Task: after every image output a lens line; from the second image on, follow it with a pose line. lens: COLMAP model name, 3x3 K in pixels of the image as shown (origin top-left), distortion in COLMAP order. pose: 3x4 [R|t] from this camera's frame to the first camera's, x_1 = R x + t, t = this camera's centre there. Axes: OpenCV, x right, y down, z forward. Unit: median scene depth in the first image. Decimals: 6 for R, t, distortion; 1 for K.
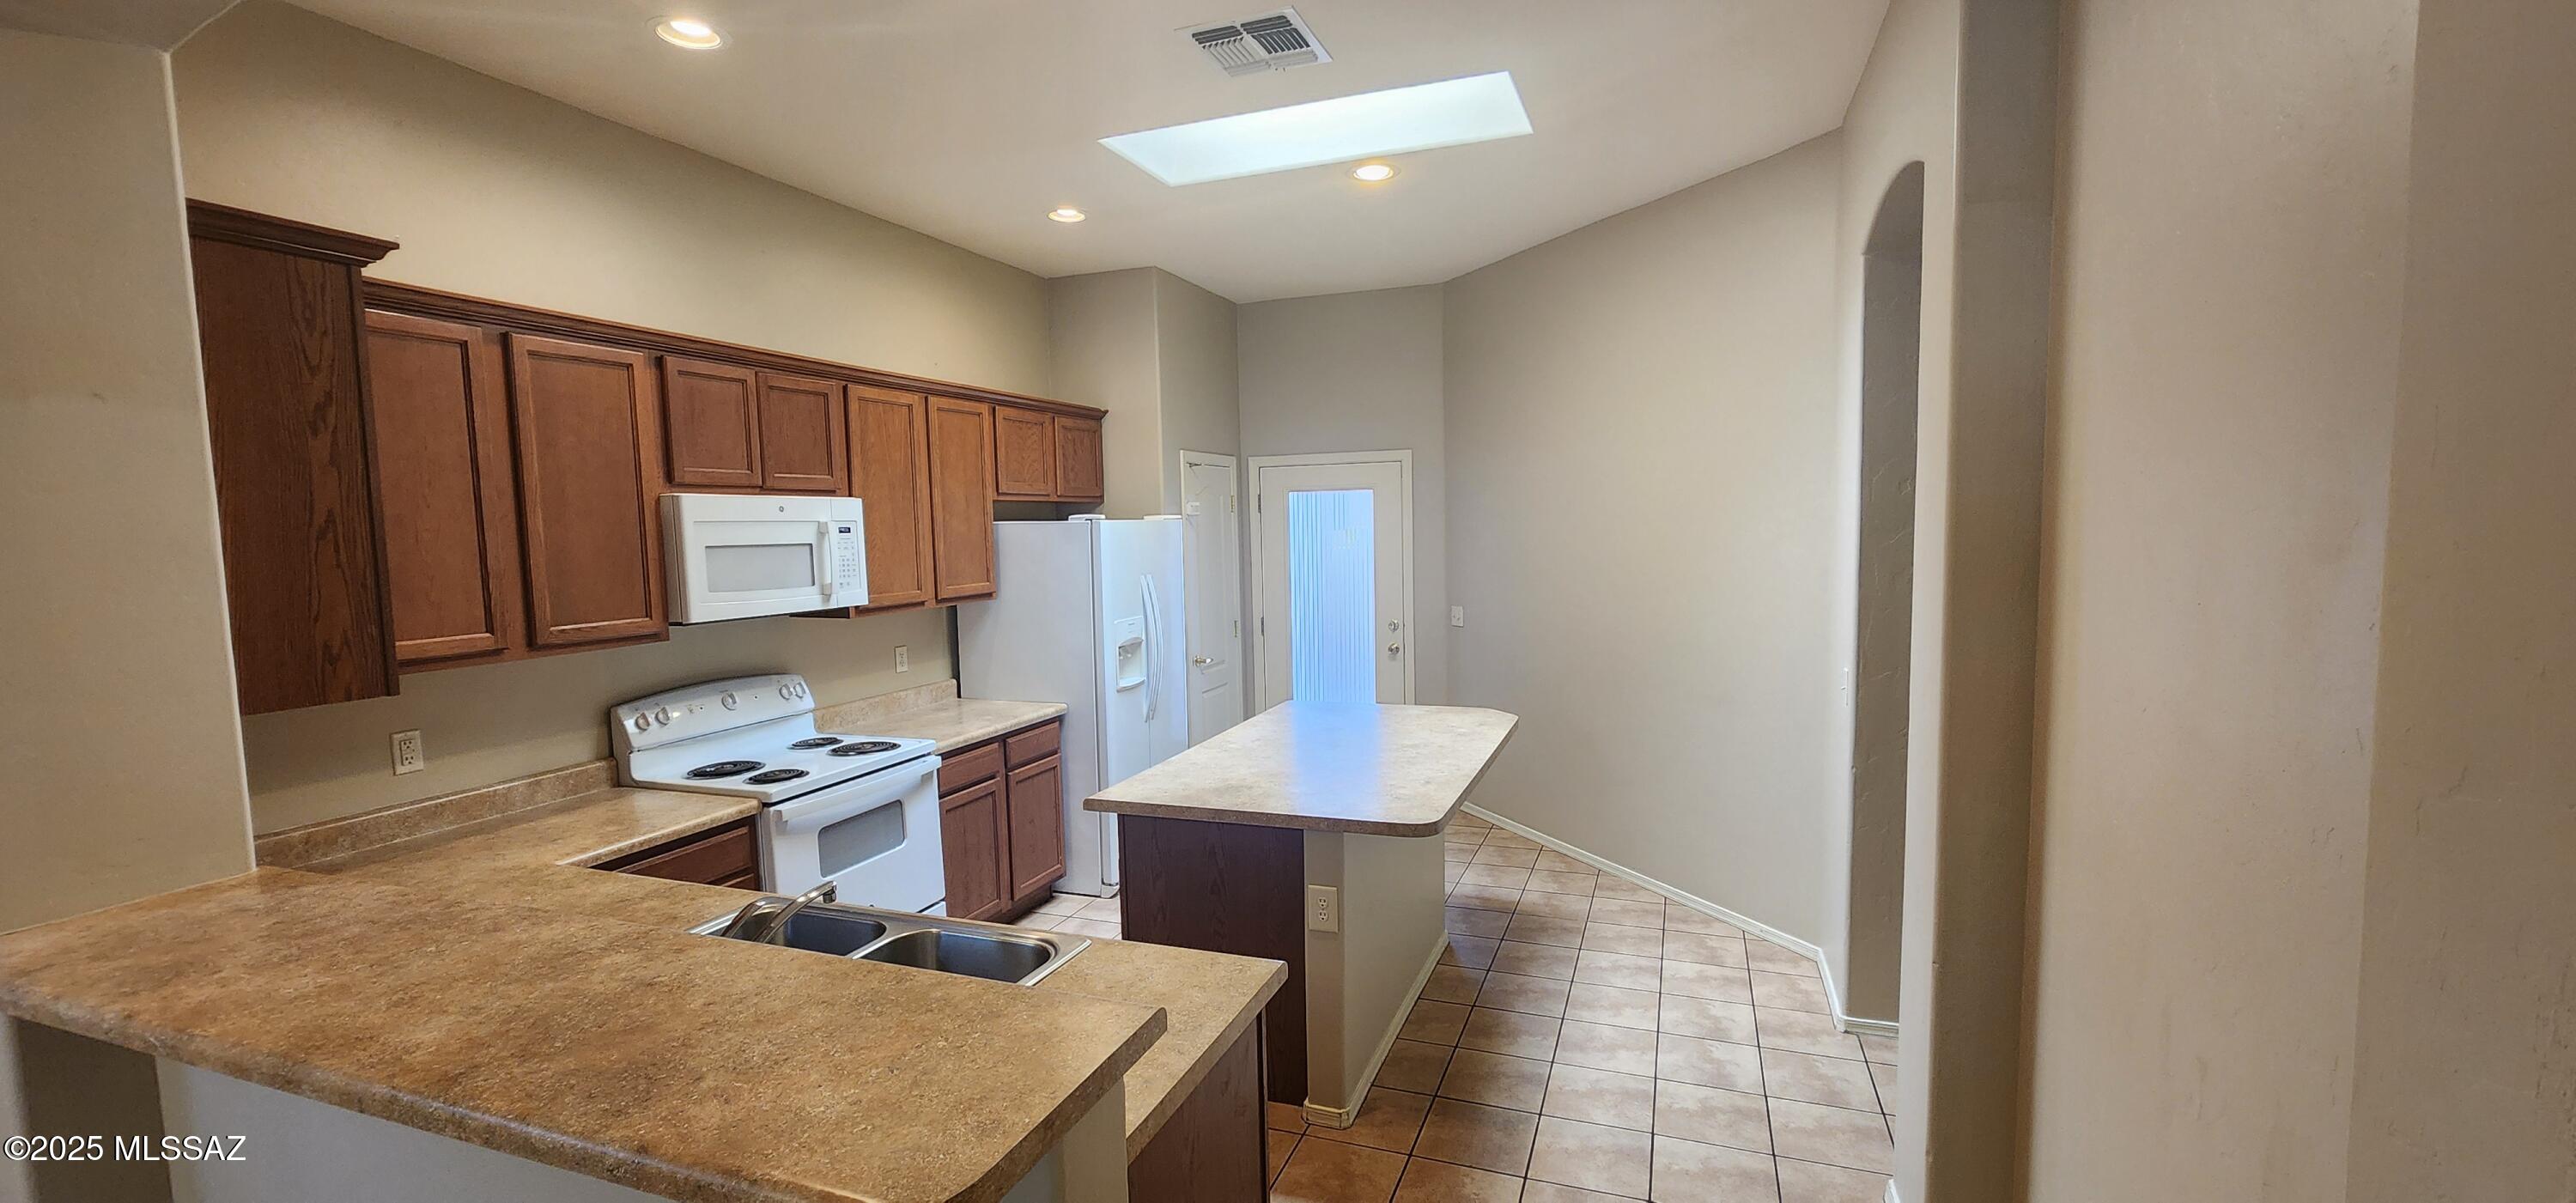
lens RADIAL K [[1055.1, 0, 1286.8], [0, 1055.1, 614.1], [0, 0, 1]] dist [0.000958, -0.000066]
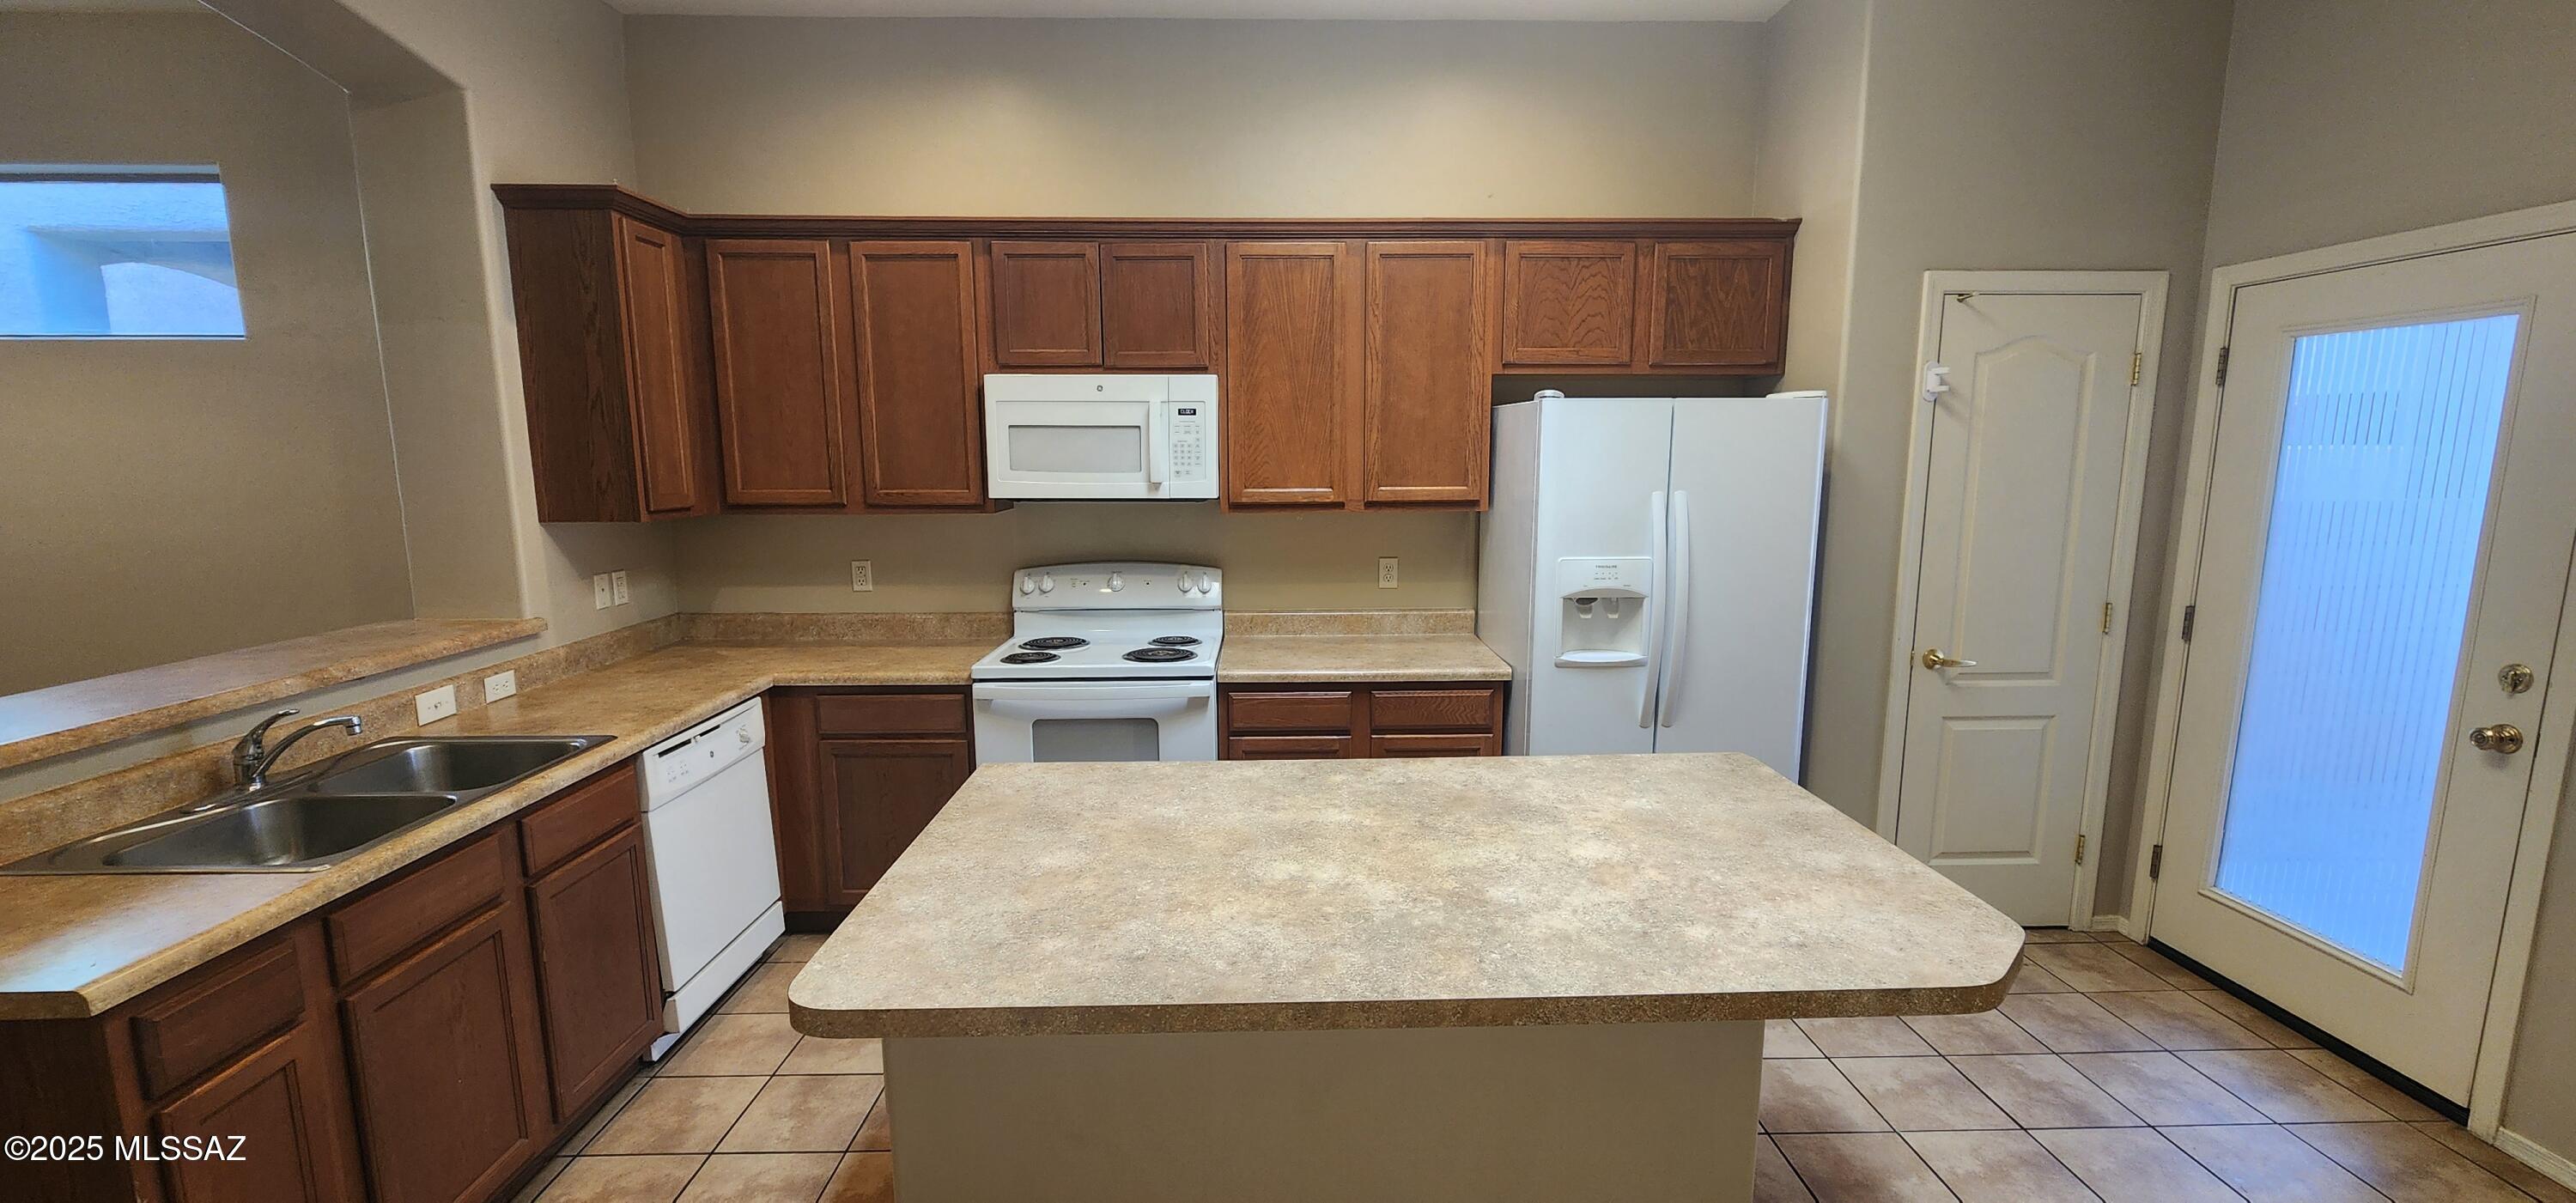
lens RADIAL K [[1055.1, 0, 1286.8], [0, 1055.1, 614.1], [0, 0, 1]] dist [0.000958, -0.000066]
pose [[0.374390, 0.164001, -0.912653, 0.456394], [-0.086400, 0.986123, 0.141760, -0.044491], [0.923237, 0.025780, 0.383364, 0.739665]]
